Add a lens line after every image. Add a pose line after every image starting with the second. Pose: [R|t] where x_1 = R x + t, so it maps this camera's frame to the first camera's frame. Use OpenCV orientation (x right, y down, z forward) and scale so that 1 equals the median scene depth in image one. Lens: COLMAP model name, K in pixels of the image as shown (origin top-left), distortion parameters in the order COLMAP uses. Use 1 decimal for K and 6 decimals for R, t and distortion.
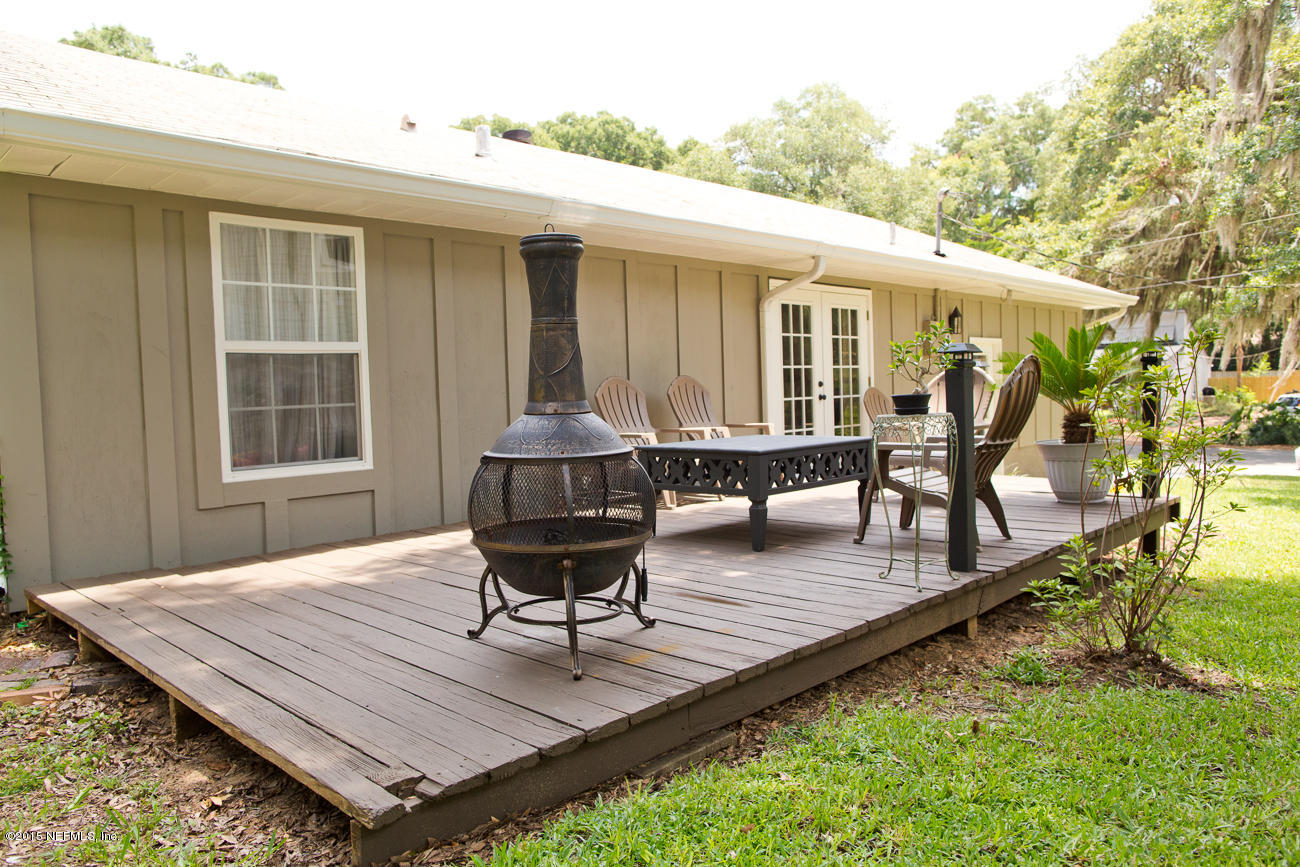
lens RADIAL K [[904.6, 0, 653.9], [0, 904.6, 429.6], [0, 0, 1]] dist [-0.053602, 0.043892]
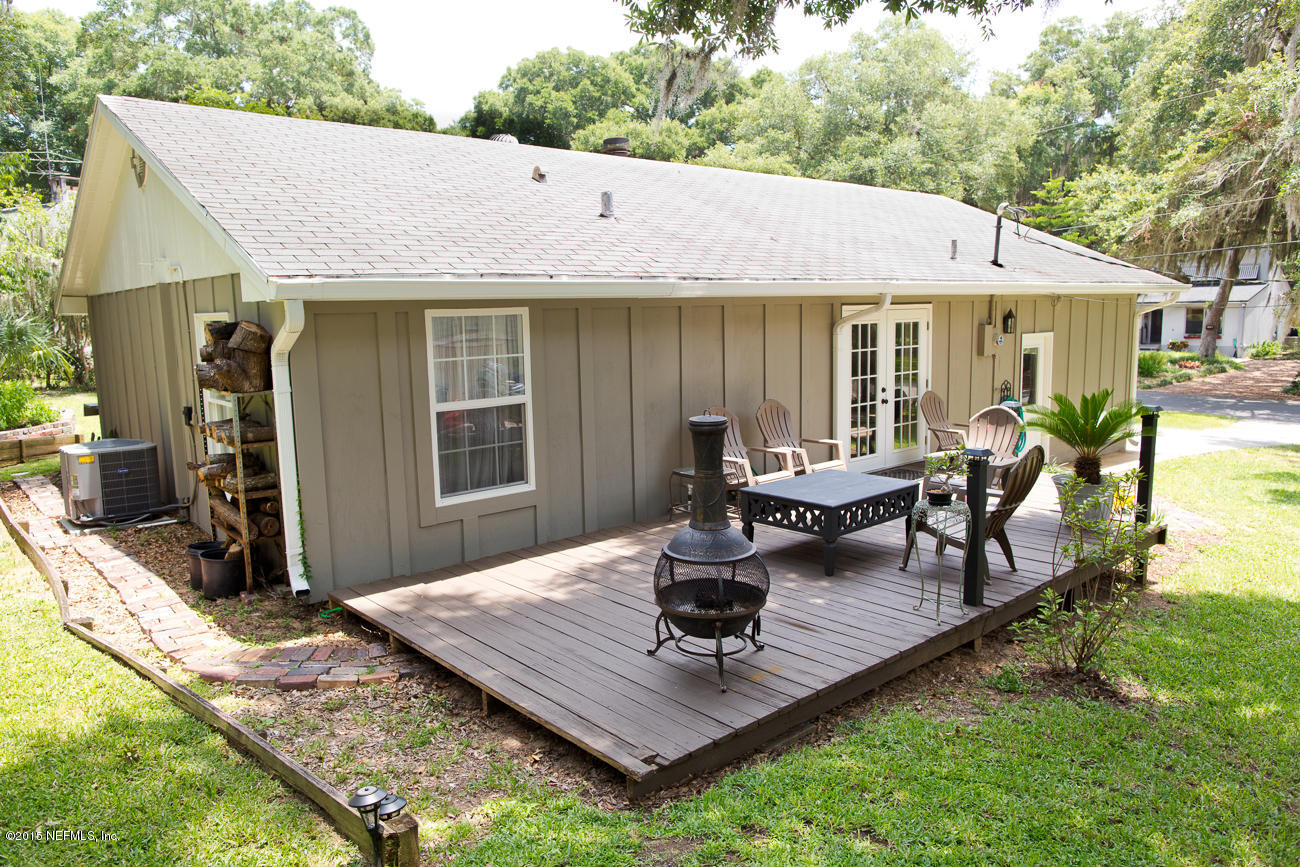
lens RADIAL K [[904.6, 0, 648.1], [0, 904.6, 438.7], [0, 0, 1]] dist [-0.053602, 0.043892]
pose [[0.997031, 0.019495, -0.074490, -0.050828], [-0.011749, 0.994607, 0.103048, -0.173148], [0.076097, -0.101867, 0.991883, -0.303990]]
